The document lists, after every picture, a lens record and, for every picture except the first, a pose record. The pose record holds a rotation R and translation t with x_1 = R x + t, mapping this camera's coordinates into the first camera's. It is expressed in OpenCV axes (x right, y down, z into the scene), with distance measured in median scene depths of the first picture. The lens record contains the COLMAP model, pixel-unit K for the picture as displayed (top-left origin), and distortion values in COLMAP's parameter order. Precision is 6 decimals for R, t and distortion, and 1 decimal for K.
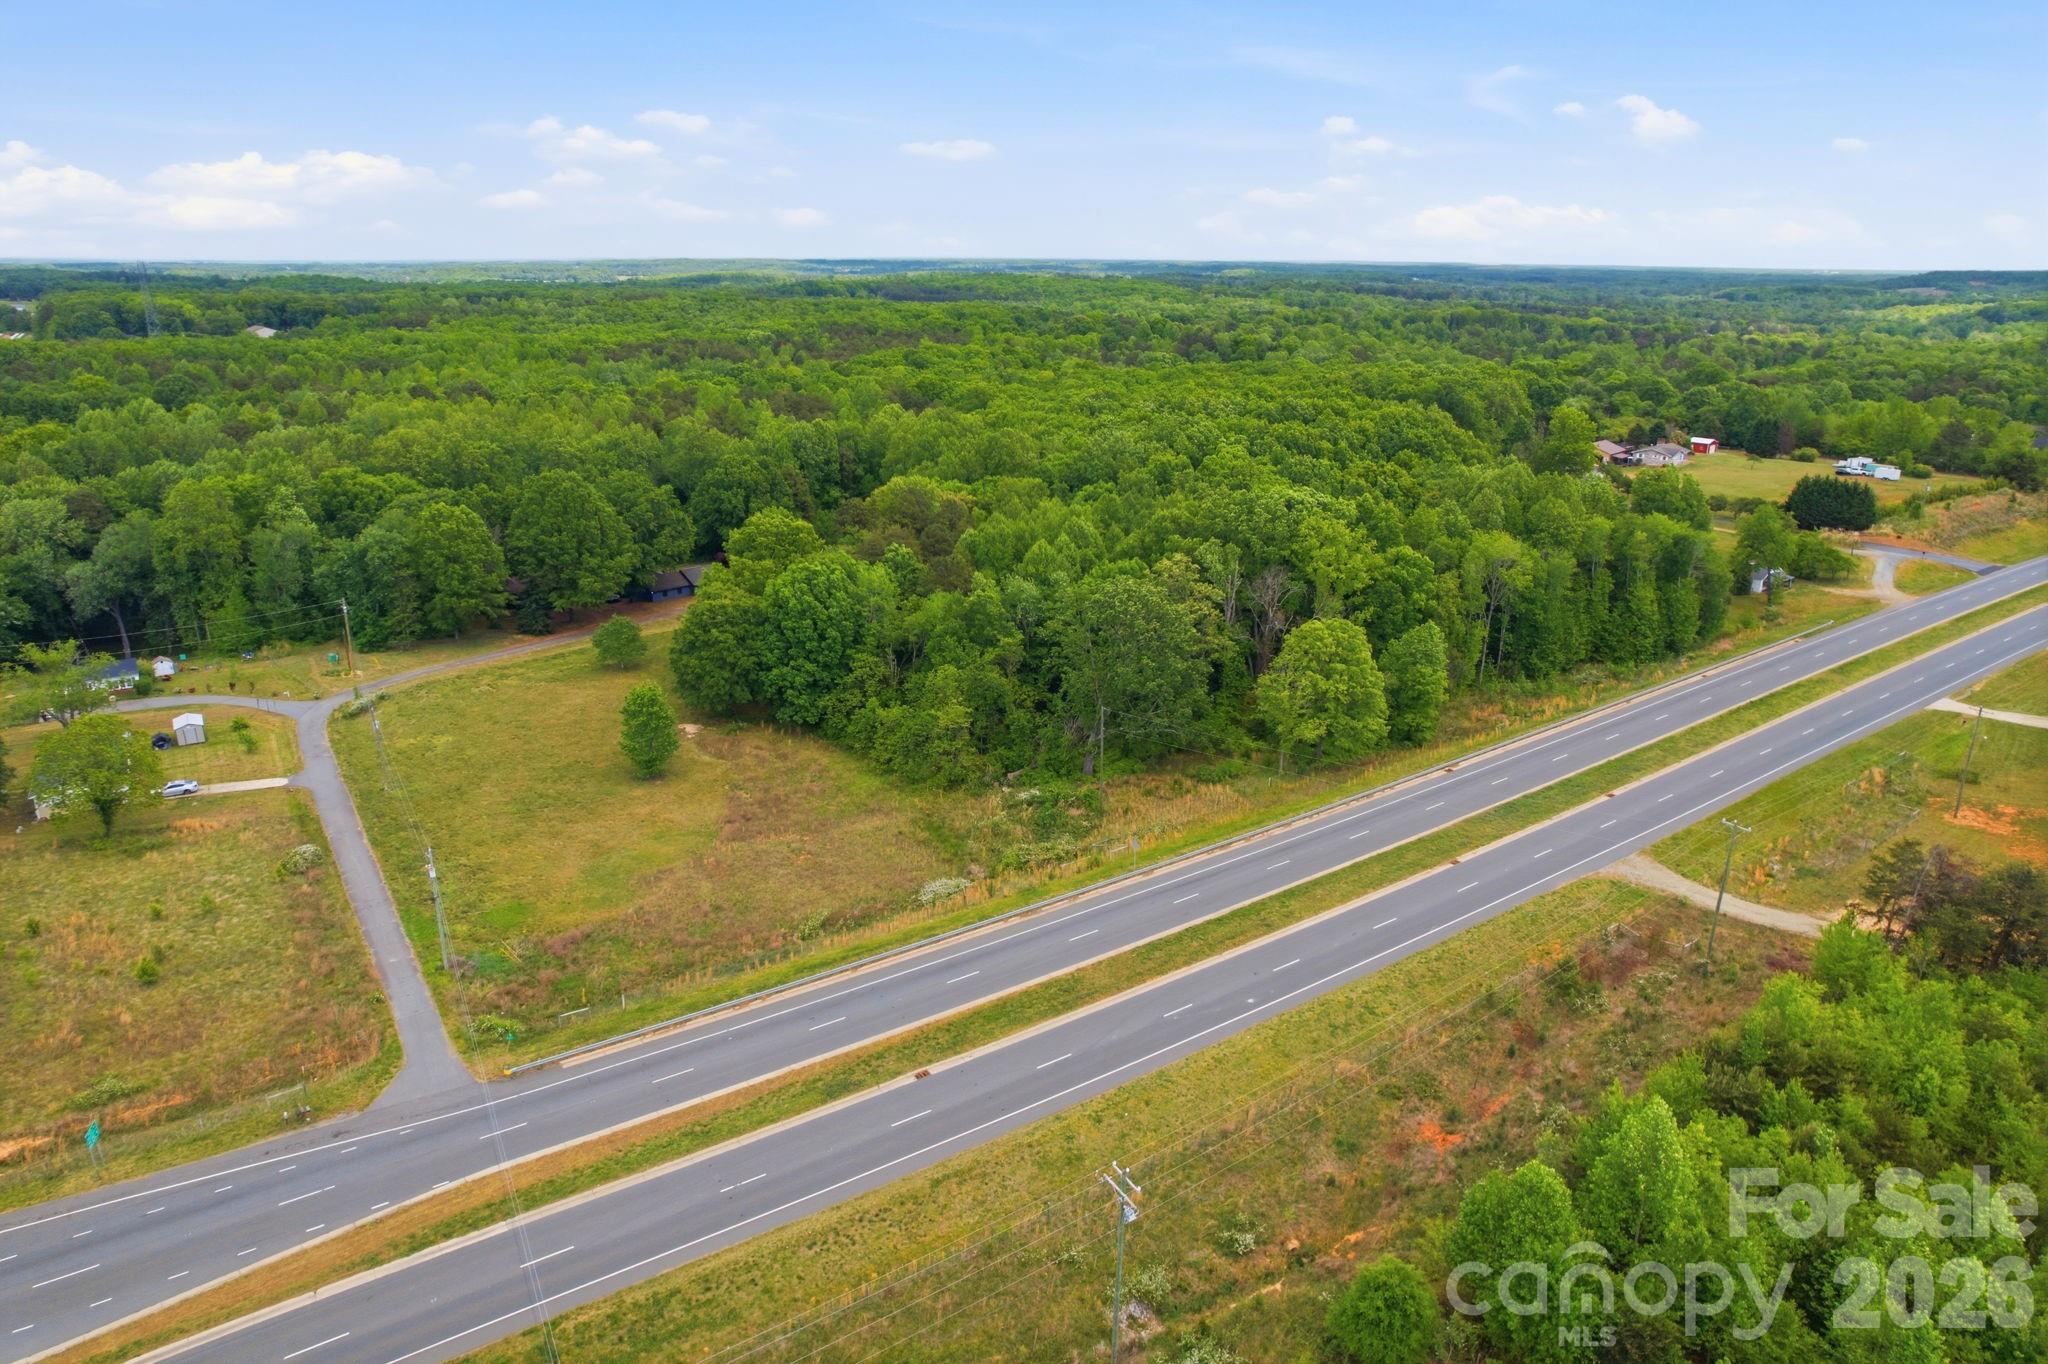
lens RADIAL K [[1312.7, 0, 1033.3], [0, 1312.7, 695.3], [0, 0, 1]] dist [-0.078040, 0.071758]
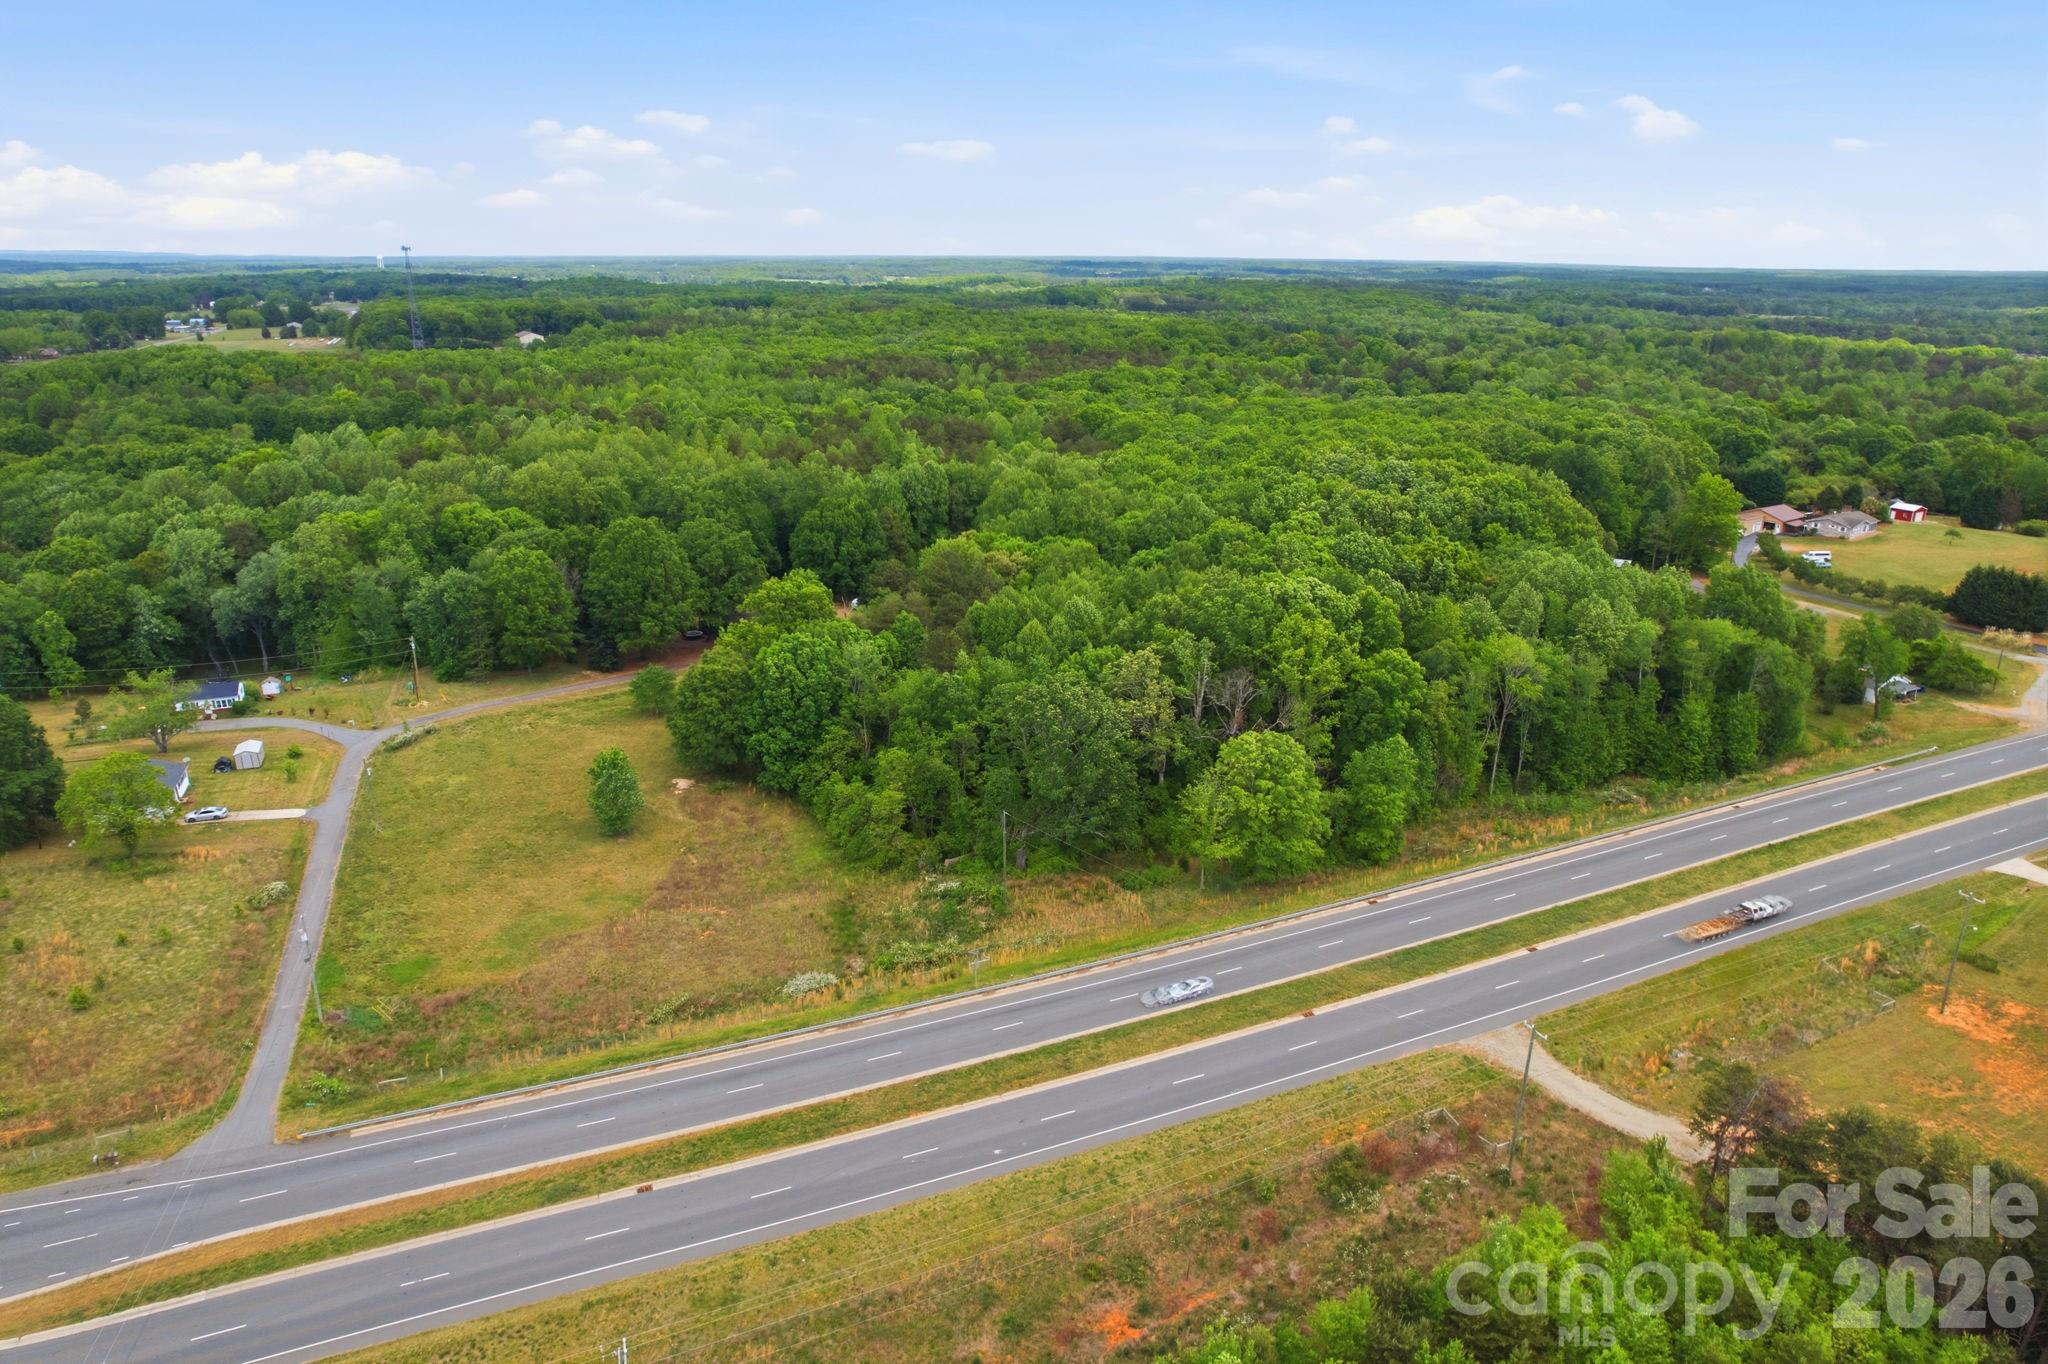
lens RADIAL K [[1312.7, 0, 1033.3], [0, 1312.7, 695.3], [0, 0, 1]] dist [-0.078040, 0.071758]
pose [[0.980730, 0.064081, -0.184560, 0.207505], [-0.064149, 0.997925, 0.005611, -0.070683], [0.184537, 0.006337, 0.982805, 0.015657]]
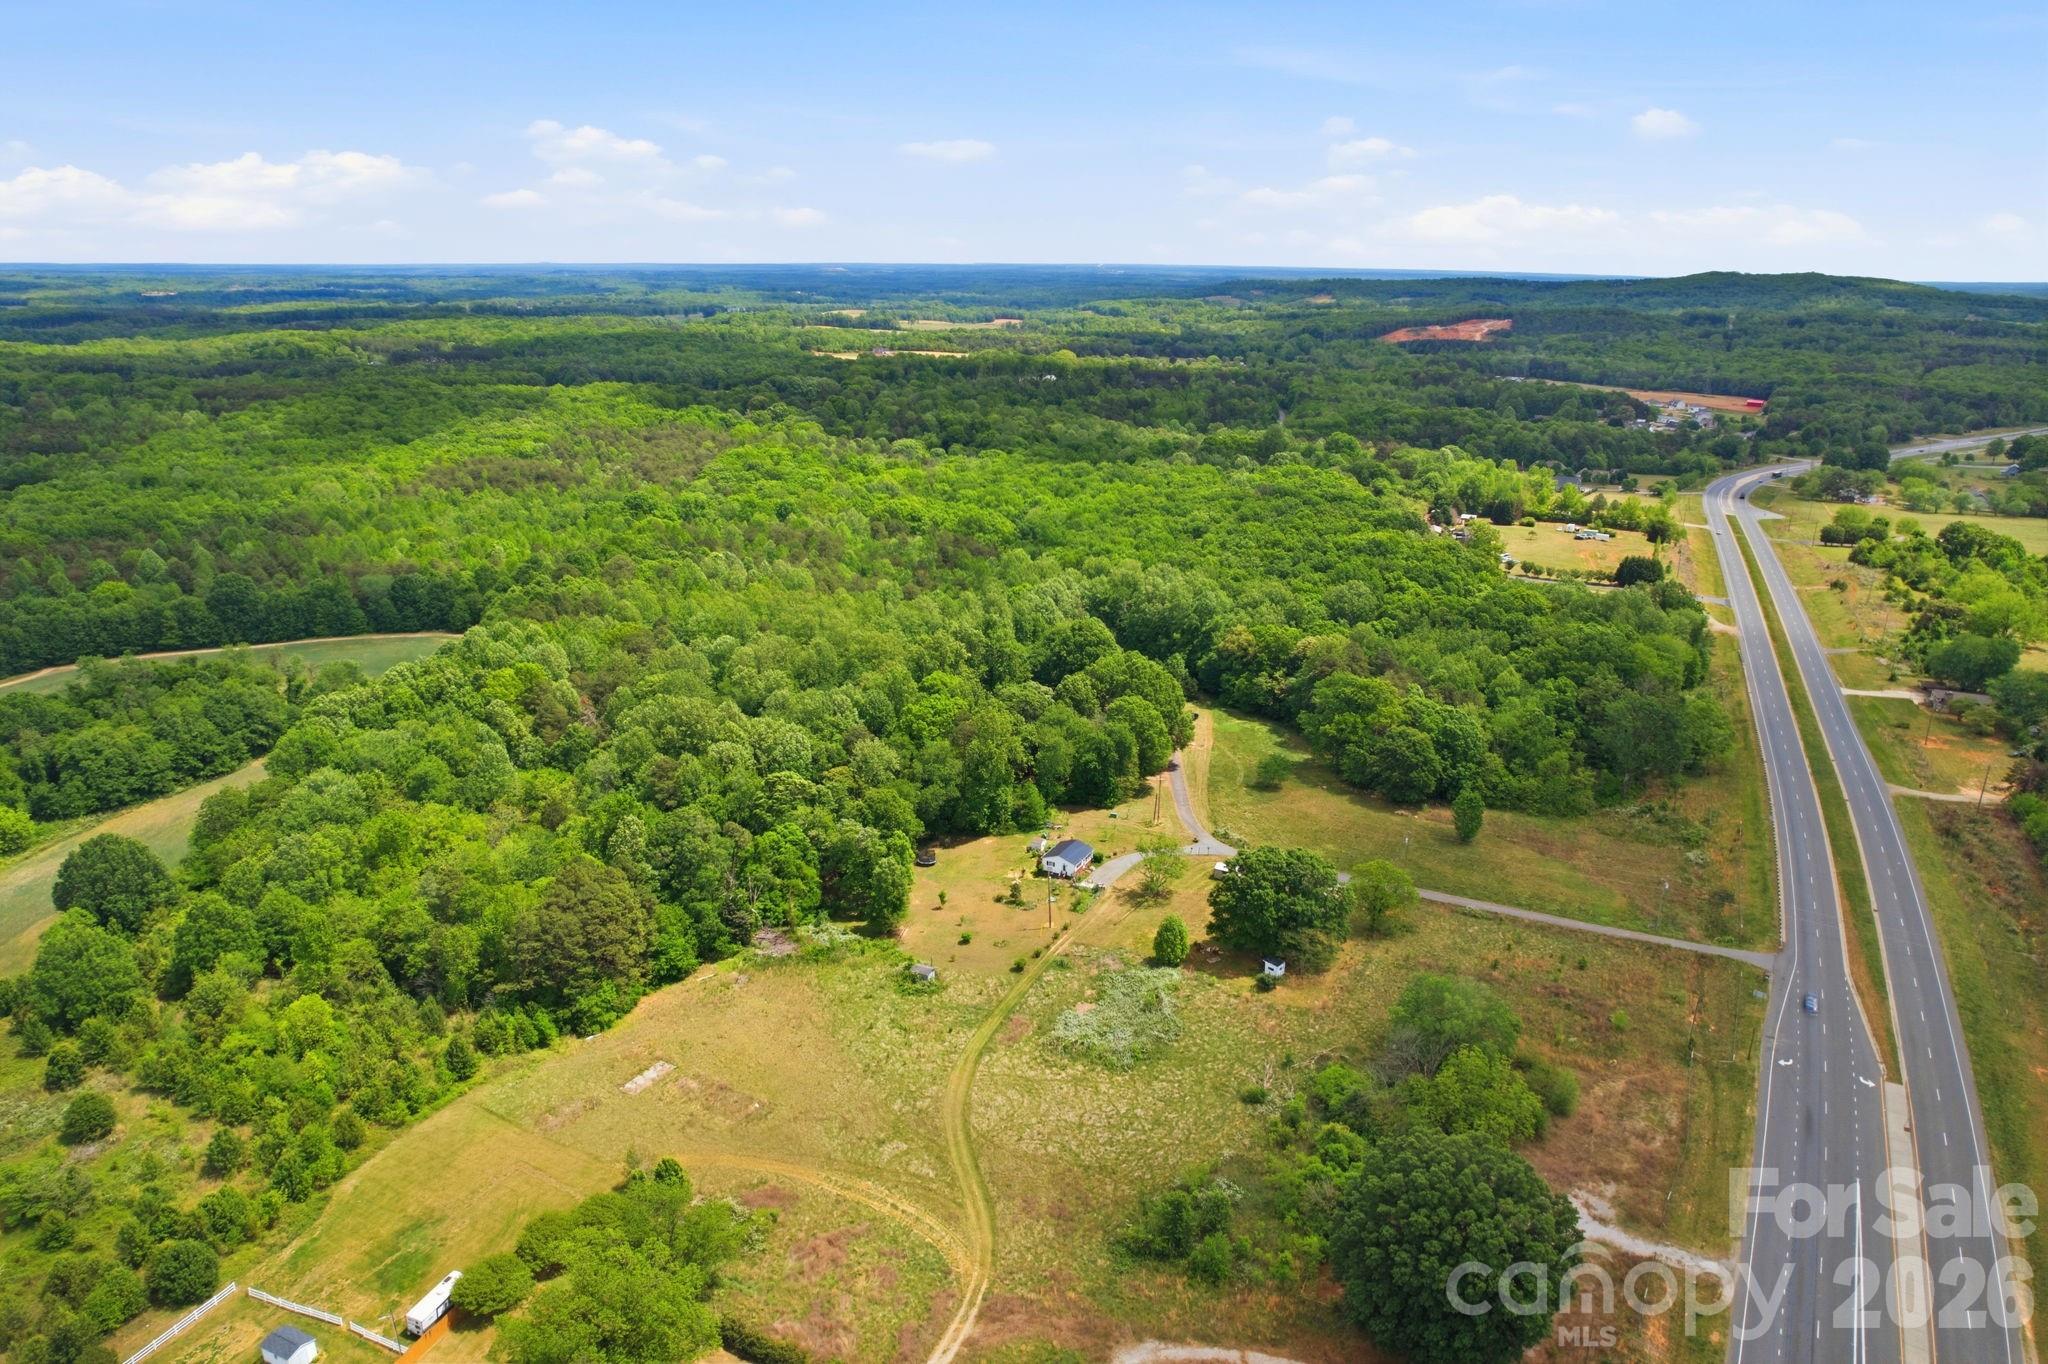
lens RADIAL K [[1312.7, 0, 1033.3], [0, 1312.7, 695.3], [0, 0, 1]] dist [-0.078040, 0.071758]
pose [[0.883631, -0.148397, 0.444043, -1.443642], [0.148123, 0.988330, 0.035537, -0.262269], [-0.444135, 0.034371, 0.895301, -0.324097]]
